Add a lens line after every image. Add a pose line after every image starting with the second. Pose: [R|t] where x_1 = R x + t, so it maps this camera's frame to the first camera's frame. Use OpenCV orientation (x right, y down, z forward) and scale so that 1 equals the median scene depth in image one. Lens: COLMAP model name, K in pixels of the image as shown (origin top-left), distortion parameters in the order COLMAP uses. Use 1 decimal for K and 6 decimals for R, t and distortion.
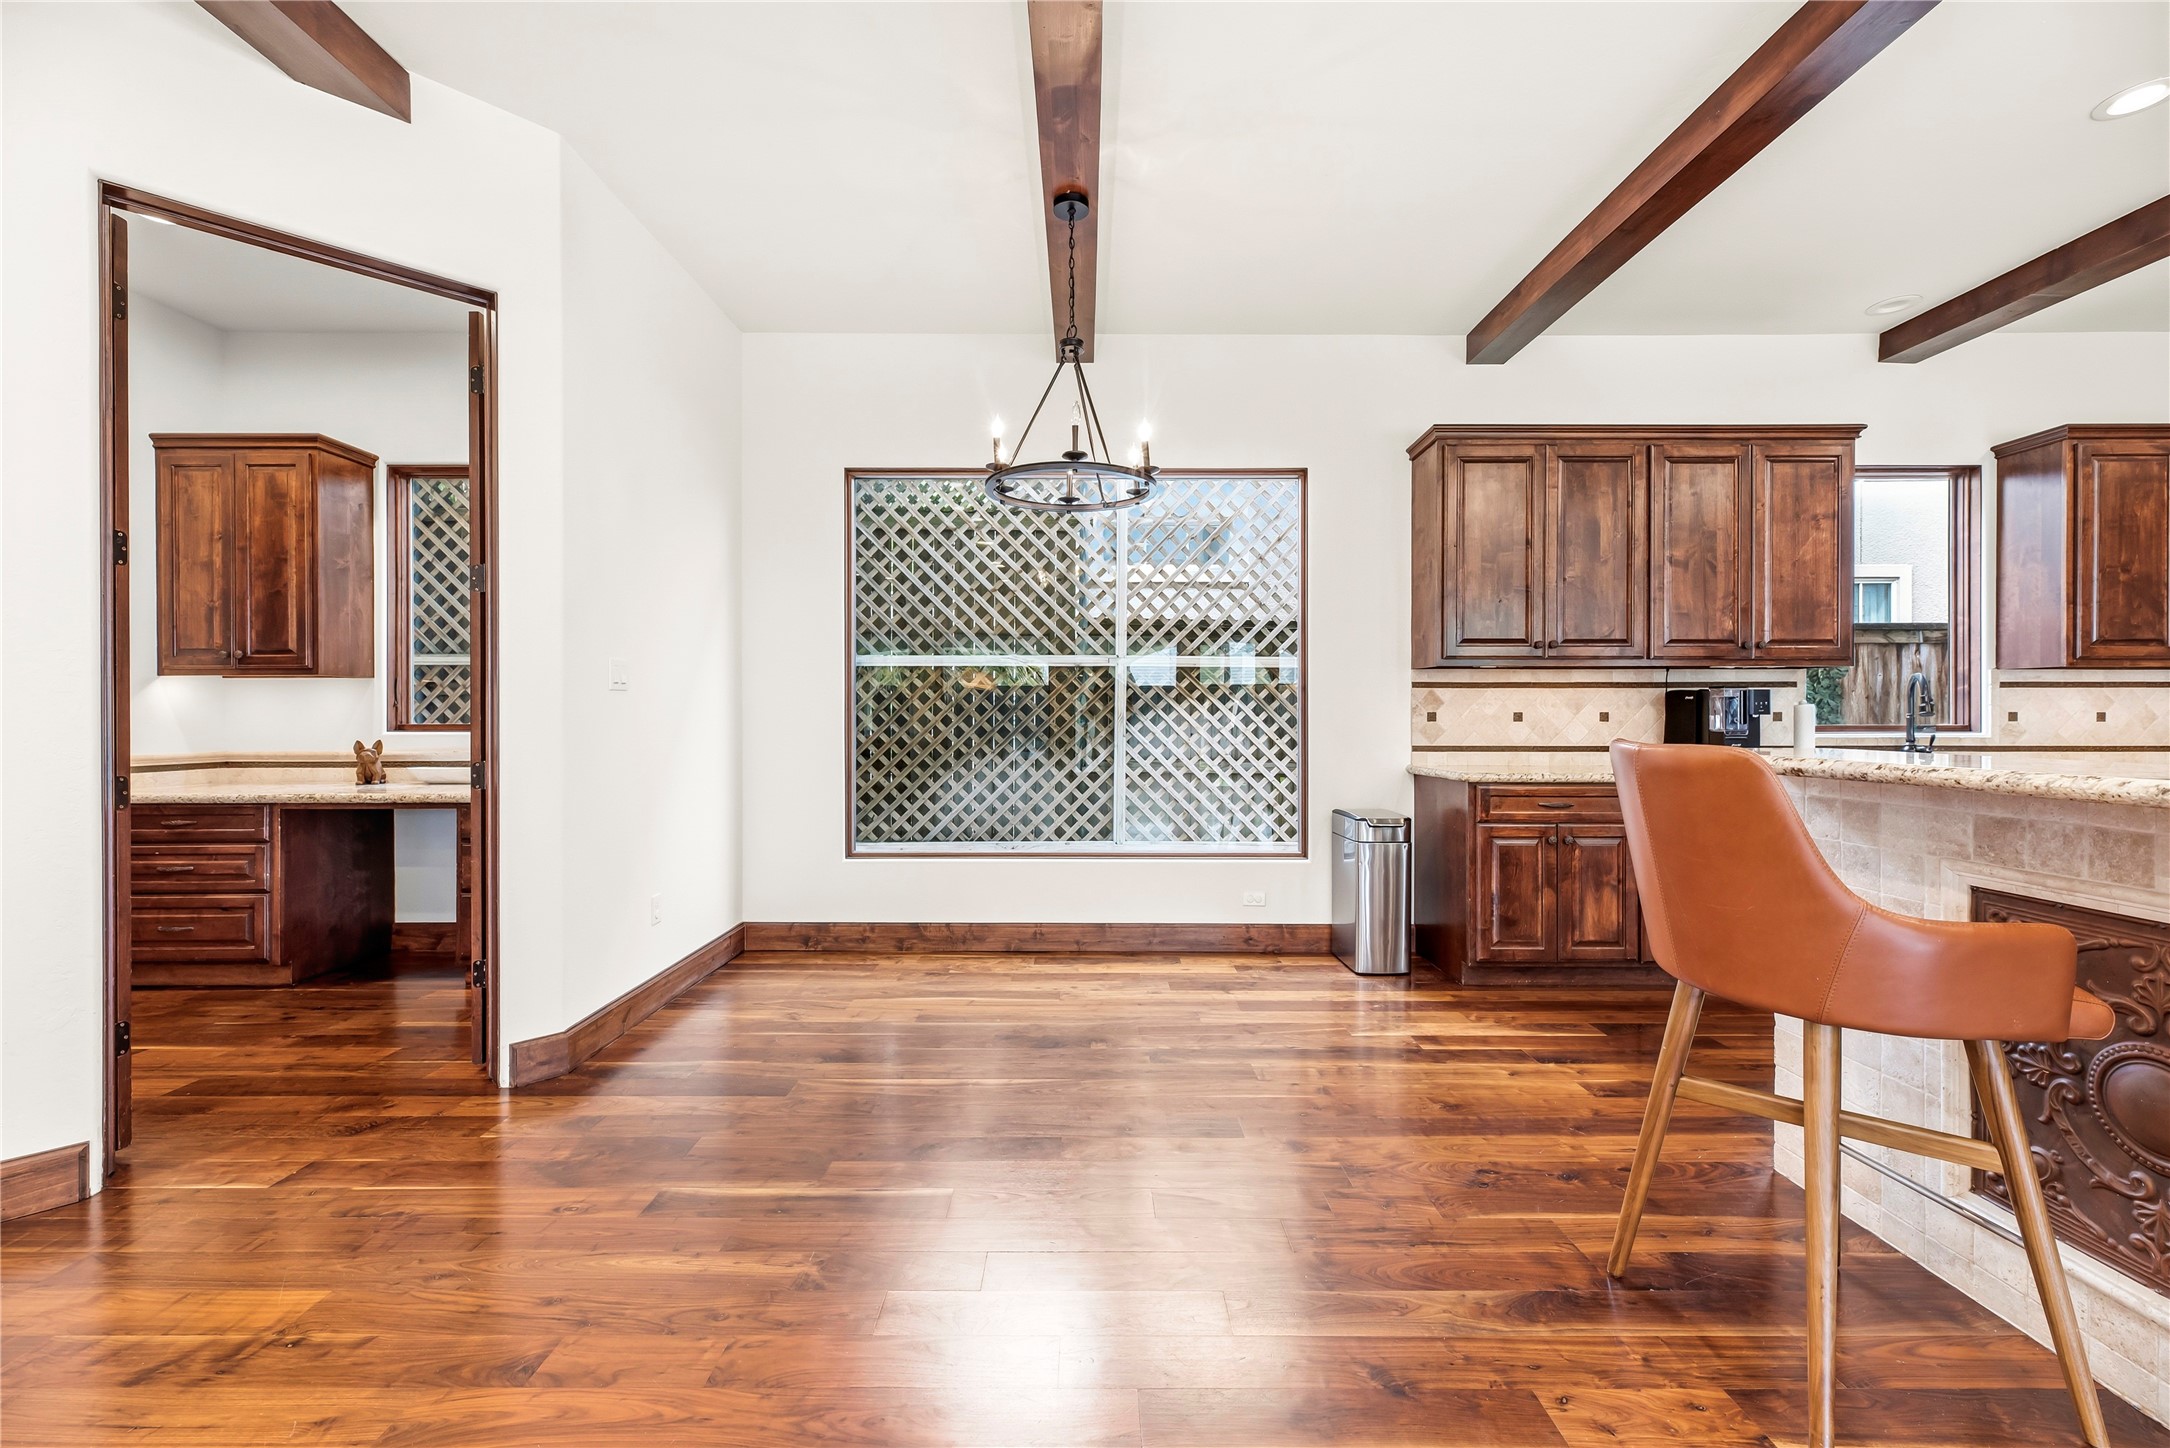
lens RADIAL K [[896.5, 0, 1100.3], [0, 896.5, 707.5], [0, 0, 1]] dist [0.001592, 0.000052]
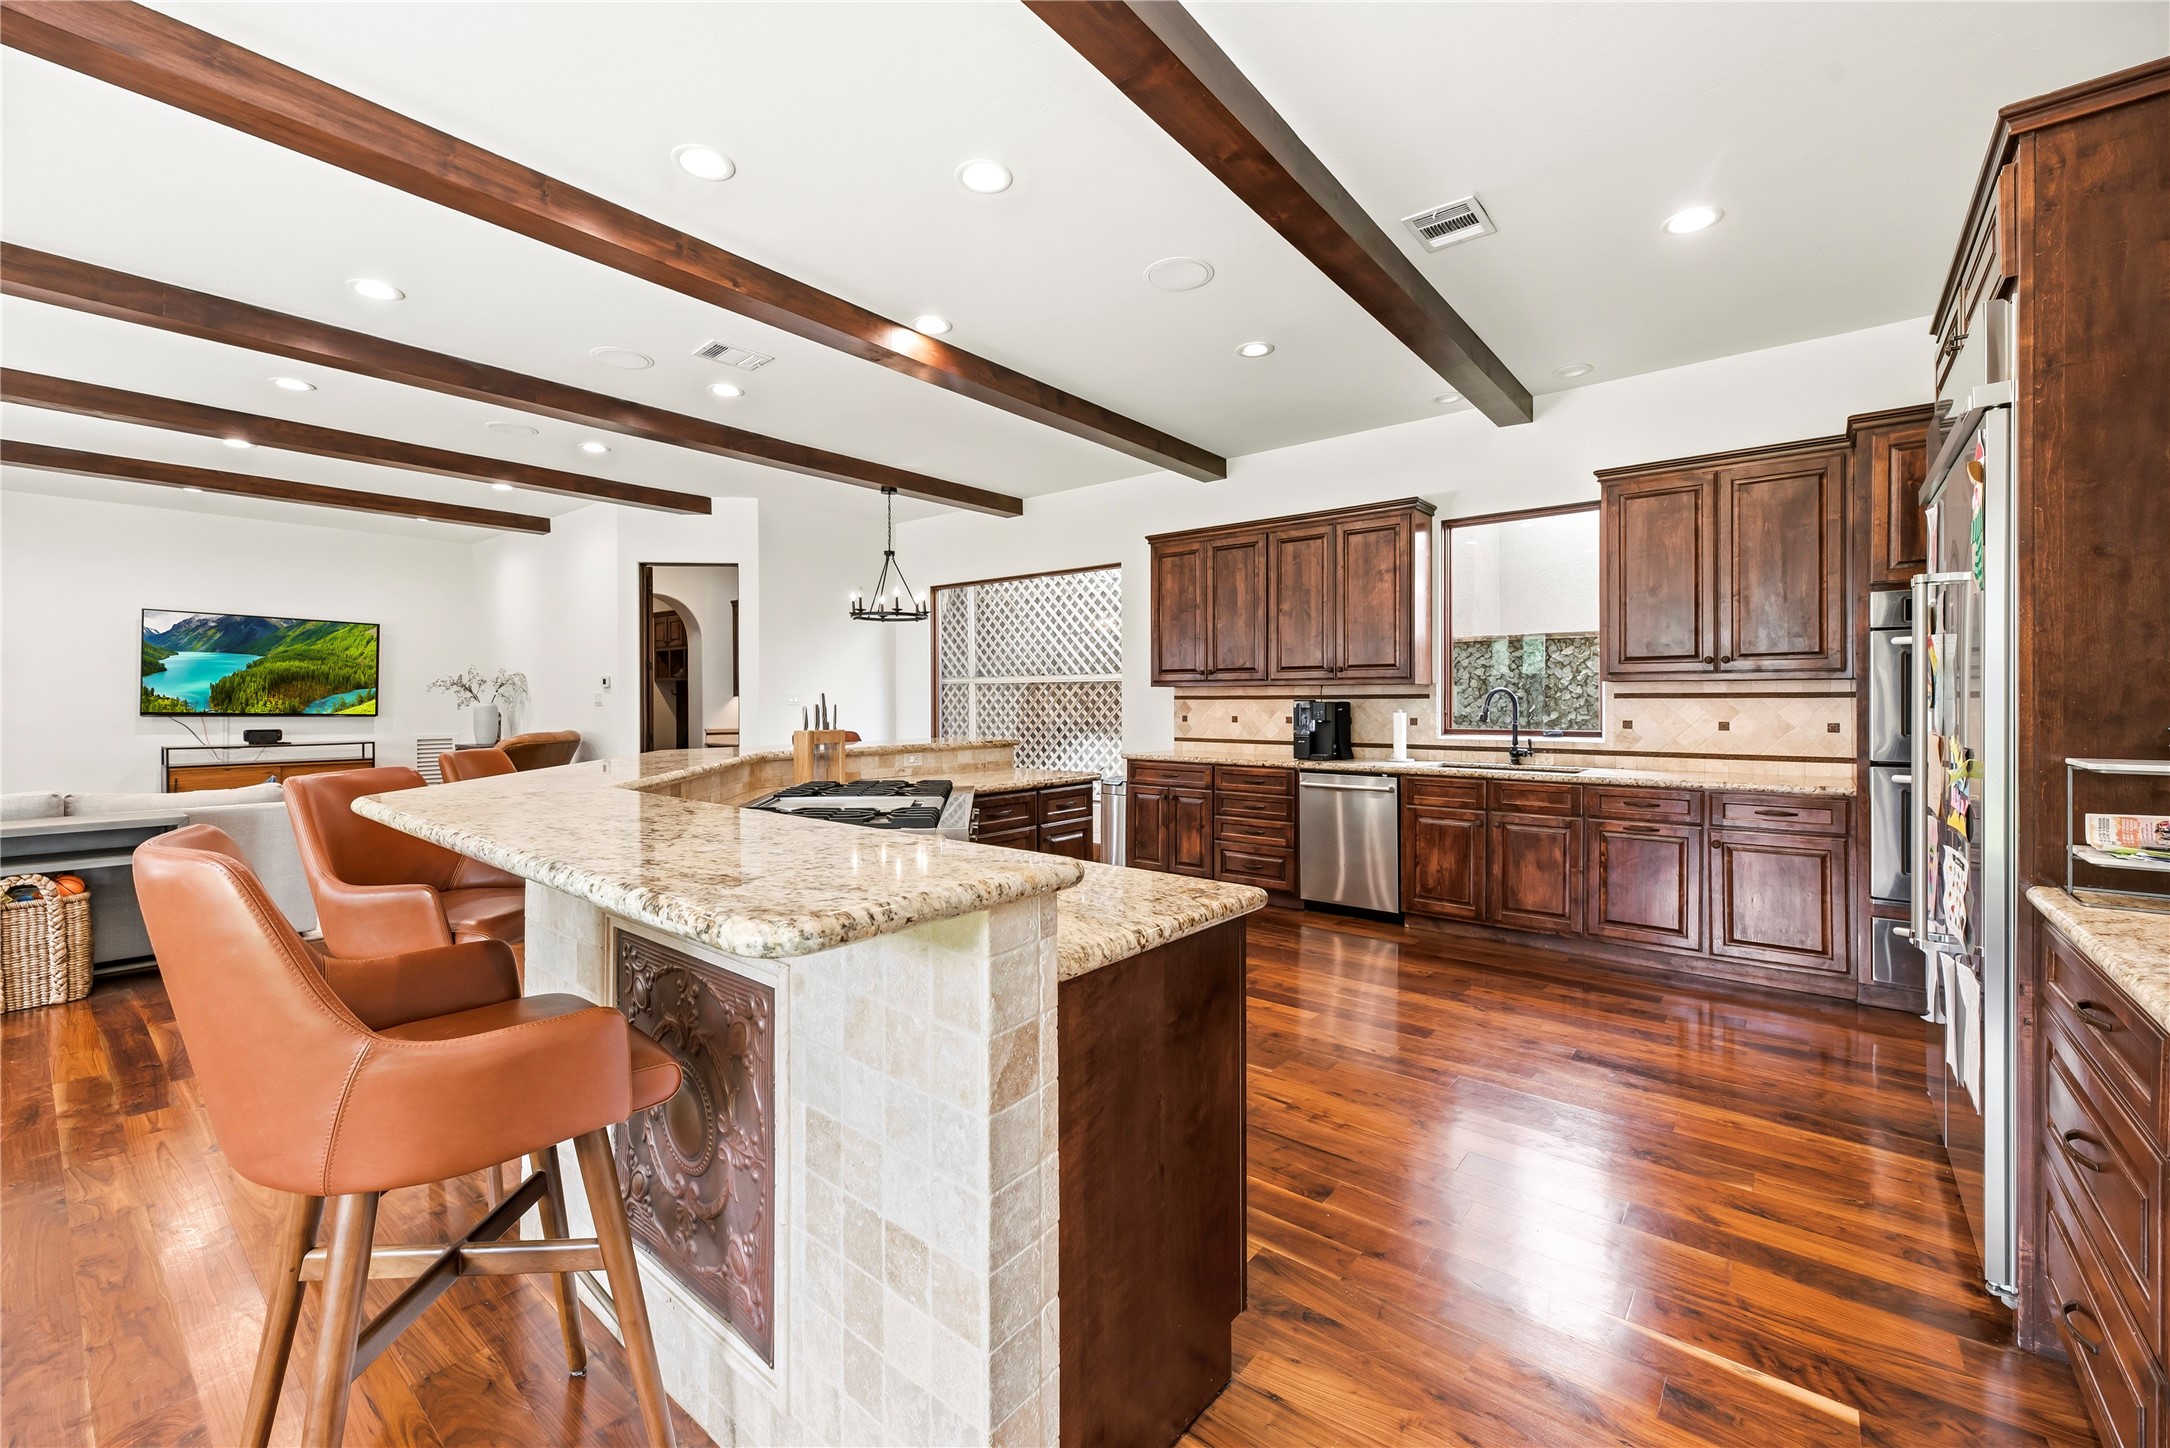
lens RADIAL K [[896.5, 0, 1093.0], [0, 896.5, 702.9], [0, 0, 1]] dist [0.001592, 0.000052]
pose [[0.772931, 0.000904, -0.634489, 1.266784], [0.006974, 0.999926, 0.009920, -0.033609], [0.634451, -0.012093, 0.772868, -0.286637]]
